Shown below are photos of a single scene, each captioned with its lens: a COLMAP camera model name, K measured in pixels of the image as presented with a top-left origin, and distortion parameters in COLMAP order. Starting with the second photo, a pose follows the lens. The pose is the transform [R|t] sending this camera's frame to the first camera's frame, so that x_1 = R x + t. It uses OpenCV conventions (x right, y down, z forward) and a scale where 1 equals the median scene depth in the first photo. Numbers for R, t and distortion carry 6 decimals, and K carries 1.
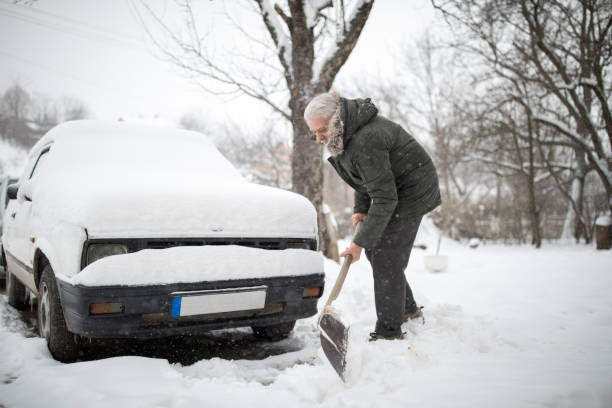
lens RADIAL K [[582.7, 0, 307.9], [0, 582.7, 204.1], [0, 0, 1]] dist [-0.007734, 0.000000]
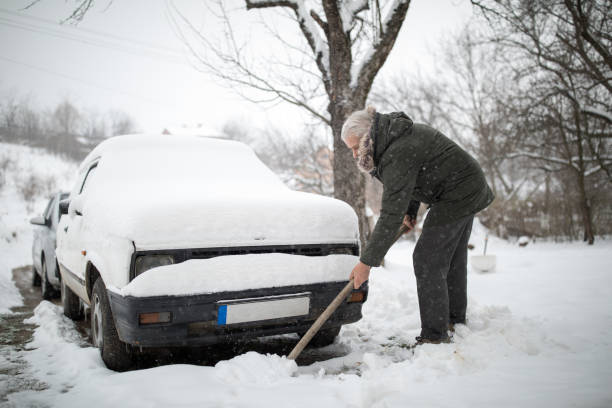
lens RADIAL K [[582.7, 0, 308.0], [0, 582.7, 203.7], [0, 0, 1]] dist [-0.007734, 0.000000]
pose [[0.996560, -0.034890, -0.075170, 0.002603], [0.034435, 0.999380, -0.007335, -0.002168], [0.075379, 0.004721, 0.997144, -0.002371]]
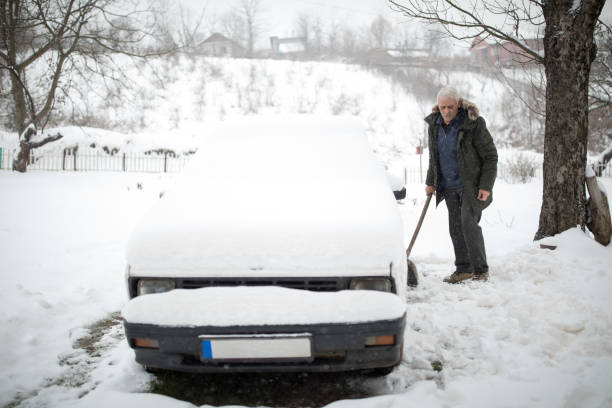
lens RADIAL K [[582.7, 0, 307.2], [0, 582.7, 201.1], [0, 0, 1]] dist [-0.007734, 0.000000]
pose [[0.819023, 0.034915, -0.572698, 0.168971], [0.044791, 0.991210, 0.124485, -0.067181], [0.572010, -0.127607, 0.810260, 0.124712]]
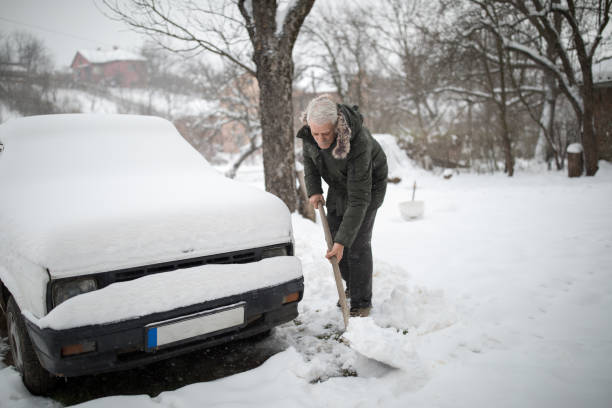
lens RADIAL K [[582.7, 0, 306.9], [0, 582.7, 202.4], [0, 0, 1]] dist [-0.007734, 0.000000]
pose [[0.997037, -0.066221, 0.039145, 0.002323], [0.060643, 0.989702, 0.129665, -0.057073], [-0.047328, -0.126907, 0.990785, 0.022334]]
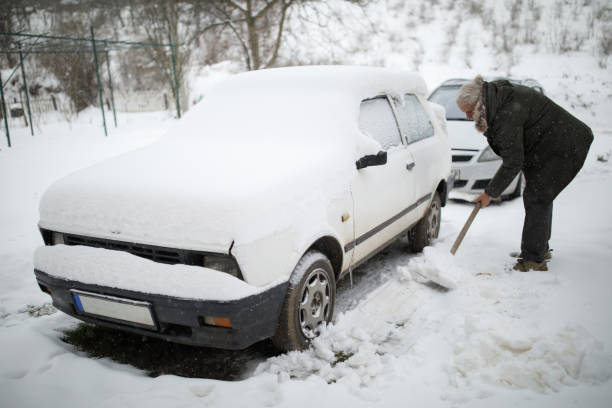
lens RADIAL K [[582.7, 0, 305.3], [0, 582.7, 205.5], [0, 0, 1]] dist [-0.007734, 0.000000]
pose [[0.476028, 0.147954, -0.866895, 0.308519], [0.064822, 0.977162, 0.202368, -0.064741], [0.877038, -0.152527, 0.455566, 0.333744]]
